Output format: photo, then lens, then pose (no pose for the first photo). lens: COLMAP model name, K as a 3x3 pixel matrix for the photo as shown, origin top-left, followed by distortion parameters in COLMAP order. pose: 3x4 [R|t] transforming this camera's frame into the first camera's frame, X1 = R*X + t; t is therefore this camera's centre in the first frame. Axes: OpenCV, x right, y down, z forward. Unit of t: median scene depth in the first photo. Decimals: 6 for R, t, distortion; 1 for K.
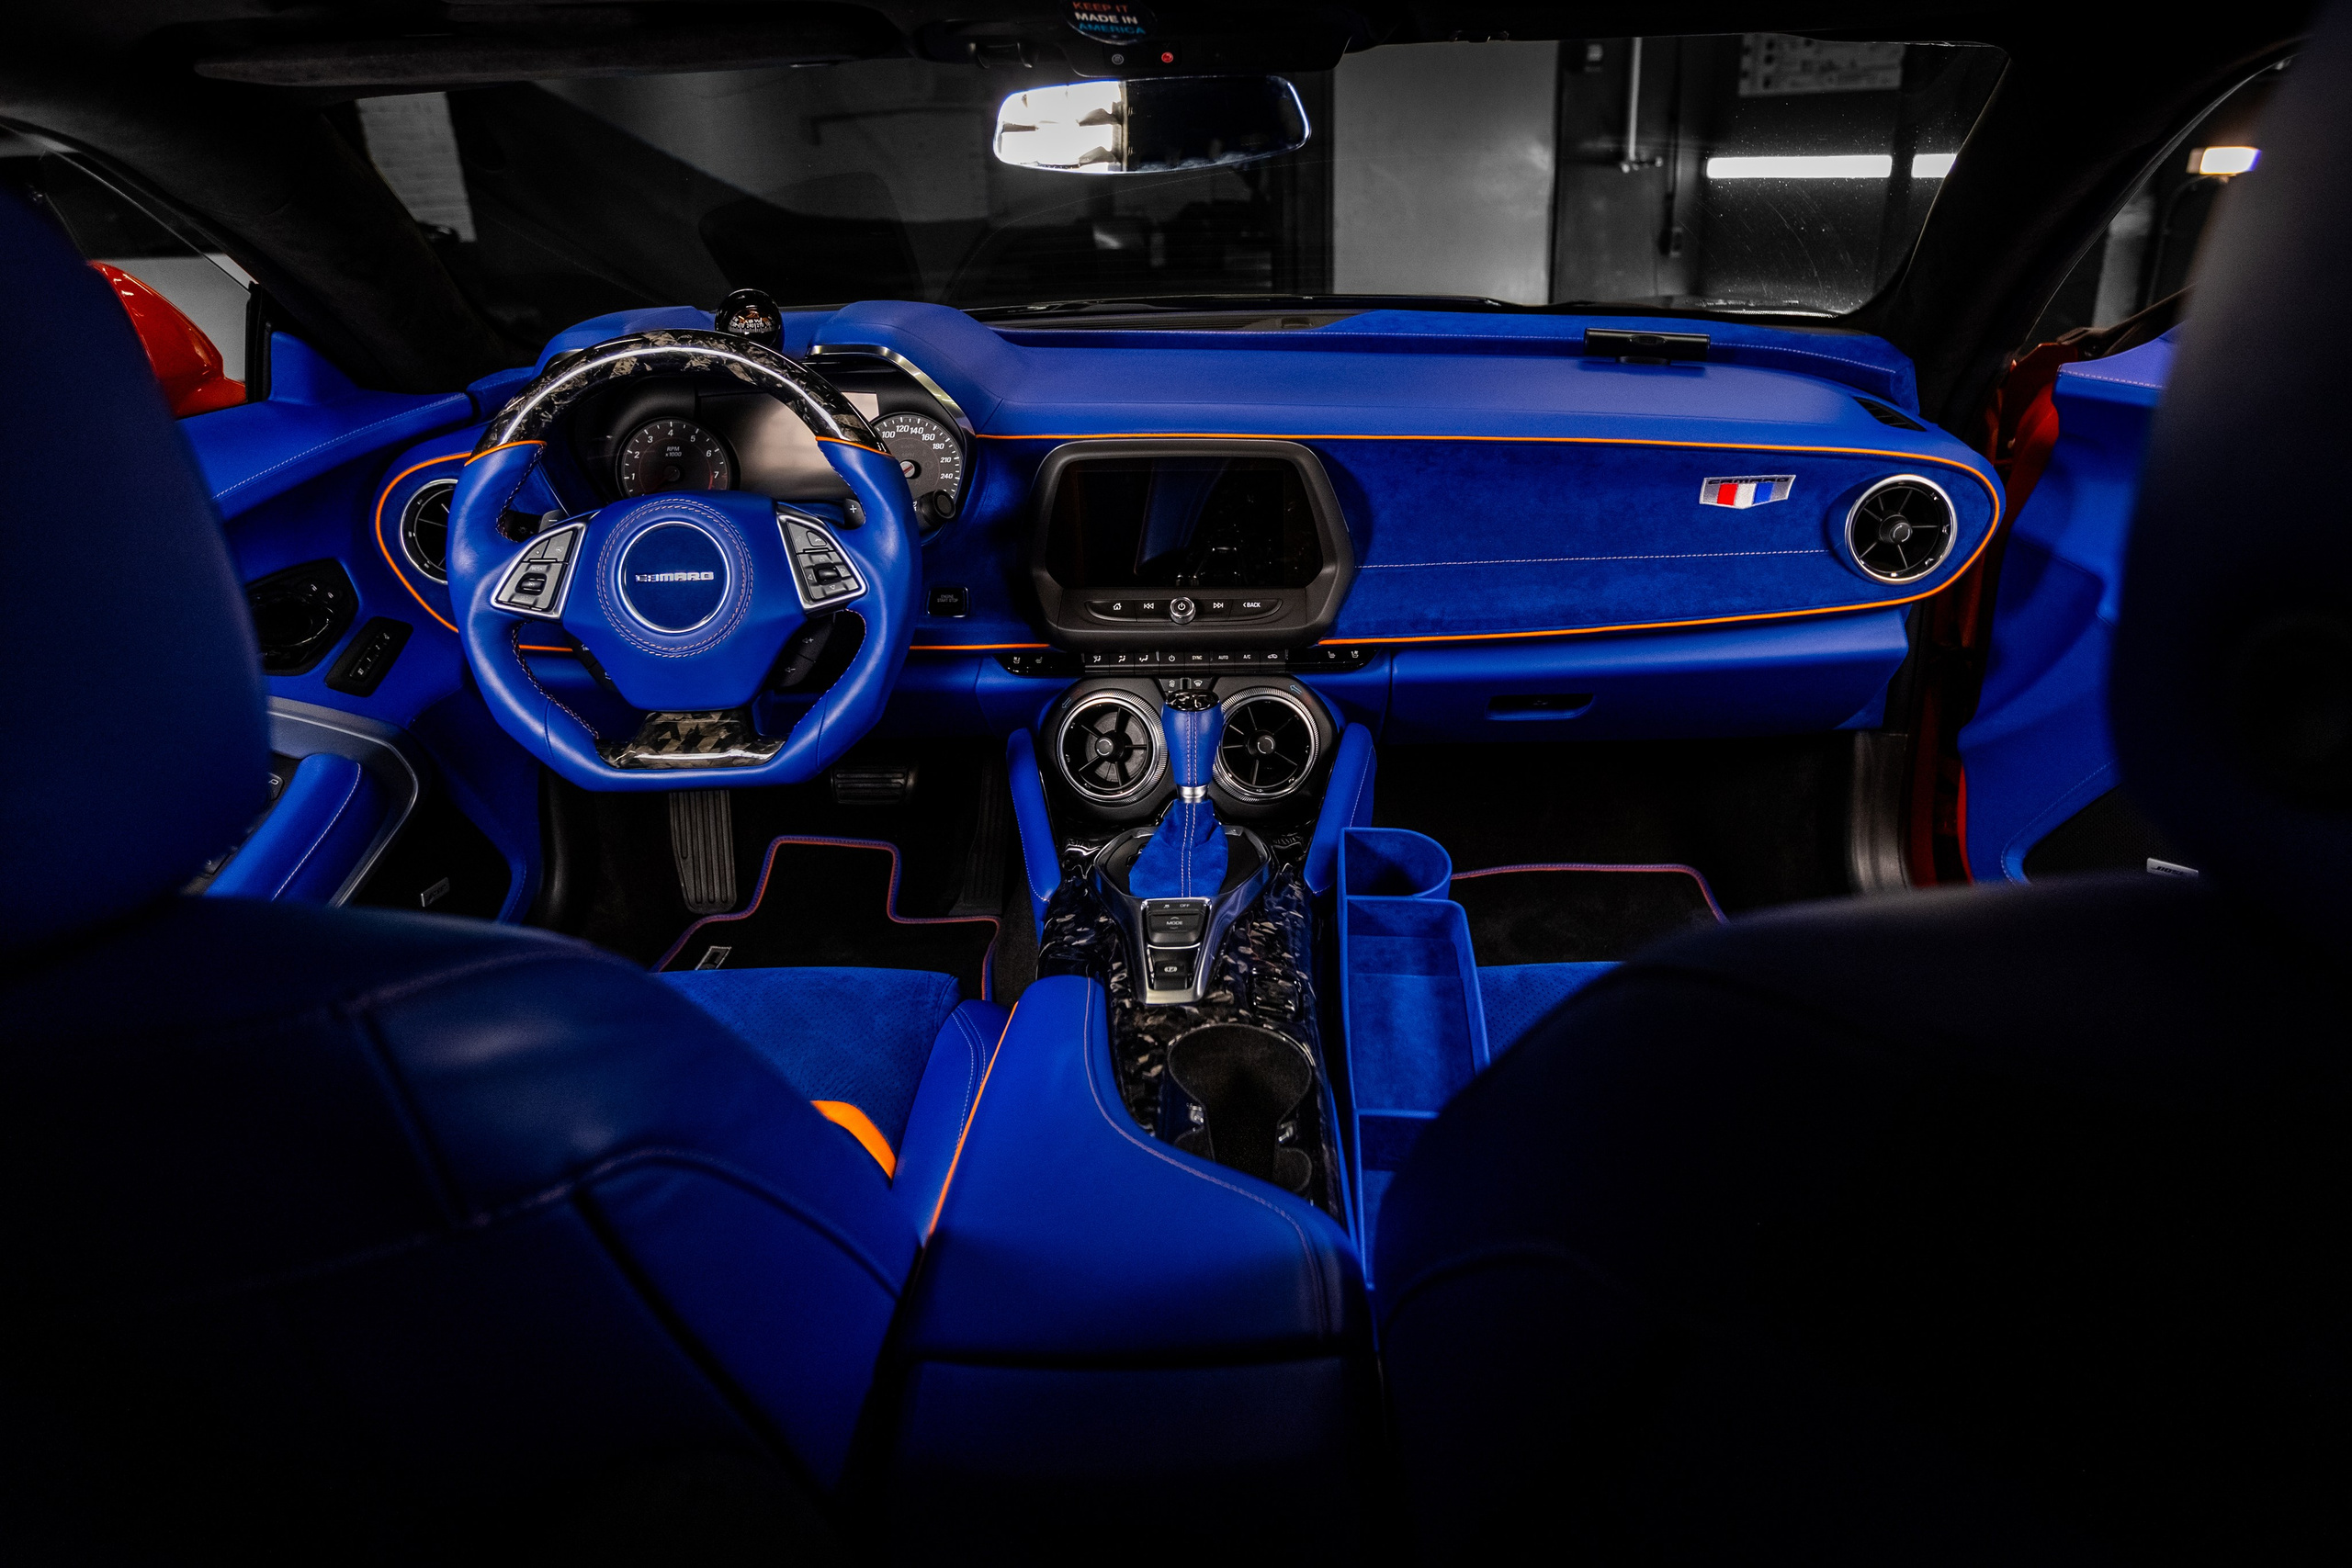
lens RADIAL K [[1321.3, 0, 1176.0], [0, 1321.3, 784.0], [0, 0, 1]] dist [0.002841, 0.000157]
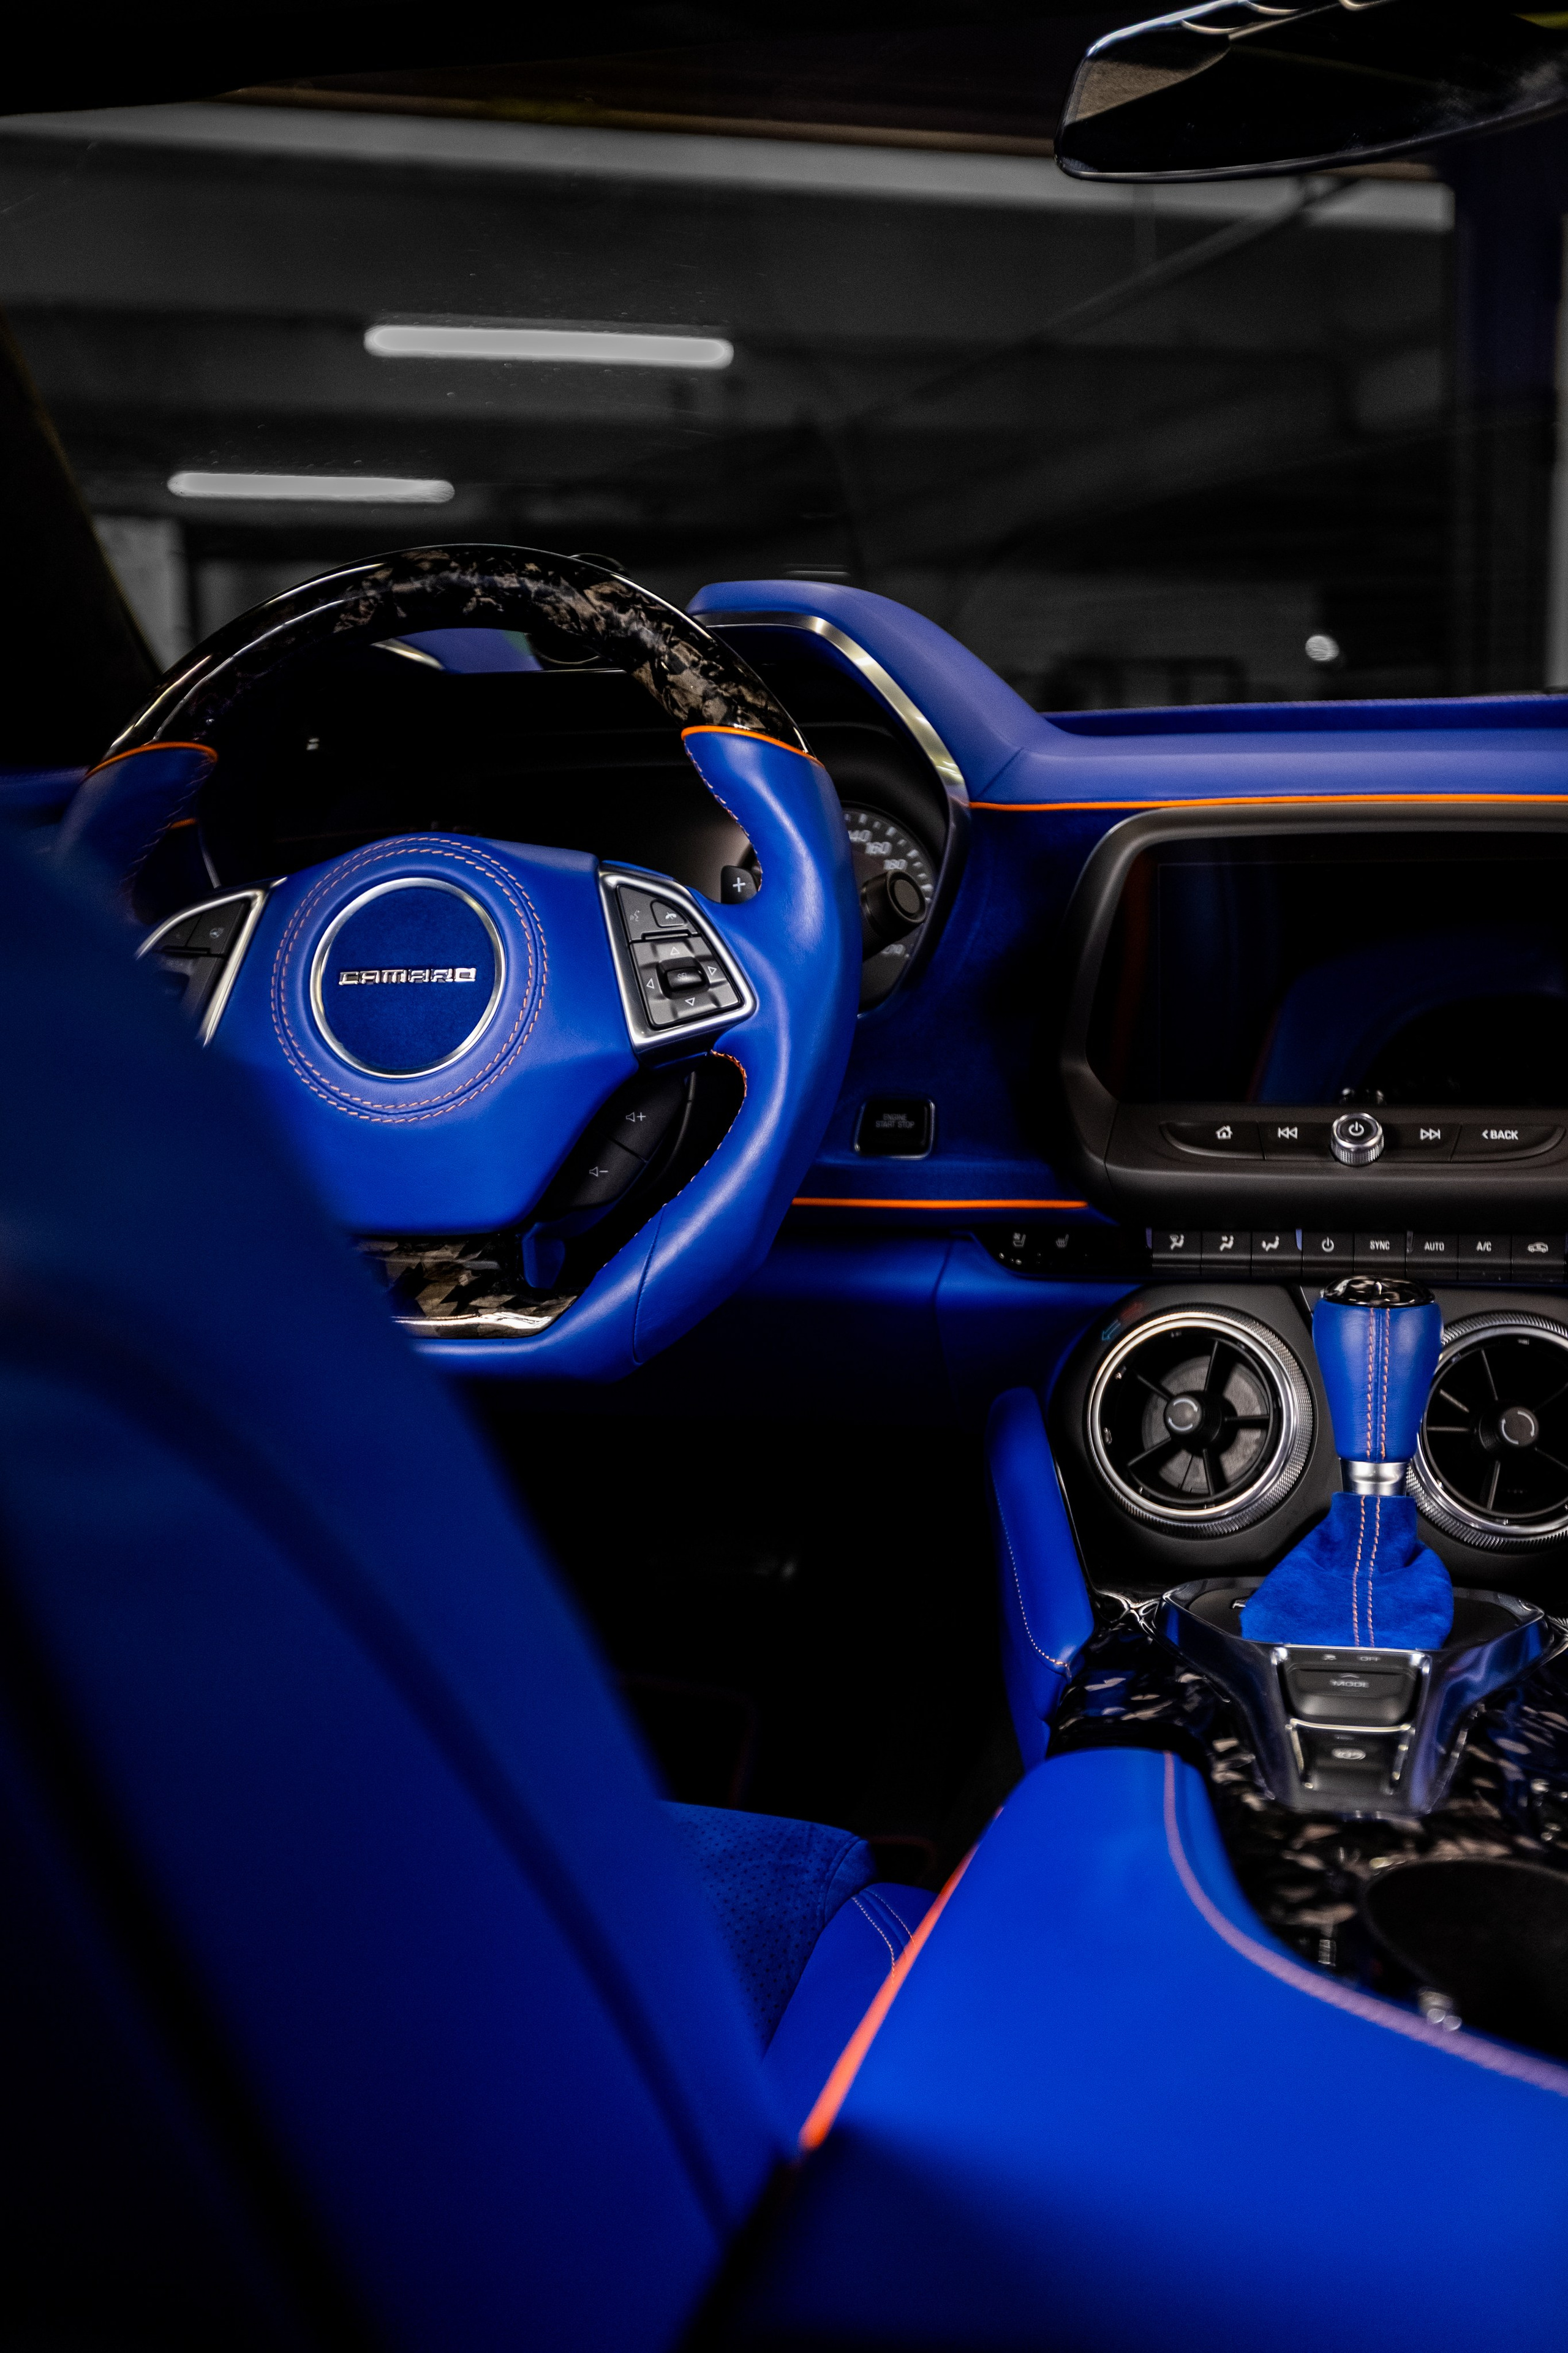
lens RADIAL K [[2411.8, 0, 781.8], [0, 2411.8, 1218.9], [0, 0, 1]] dist [0.016301, 0.000270]
pose [[0.977451, 0.041246, -0.207094, -0.019342], [-0.075529, 0.984146, -0.160476, 0.068636], [0.197191, 0.172499, 0.965070, 0.082385]]
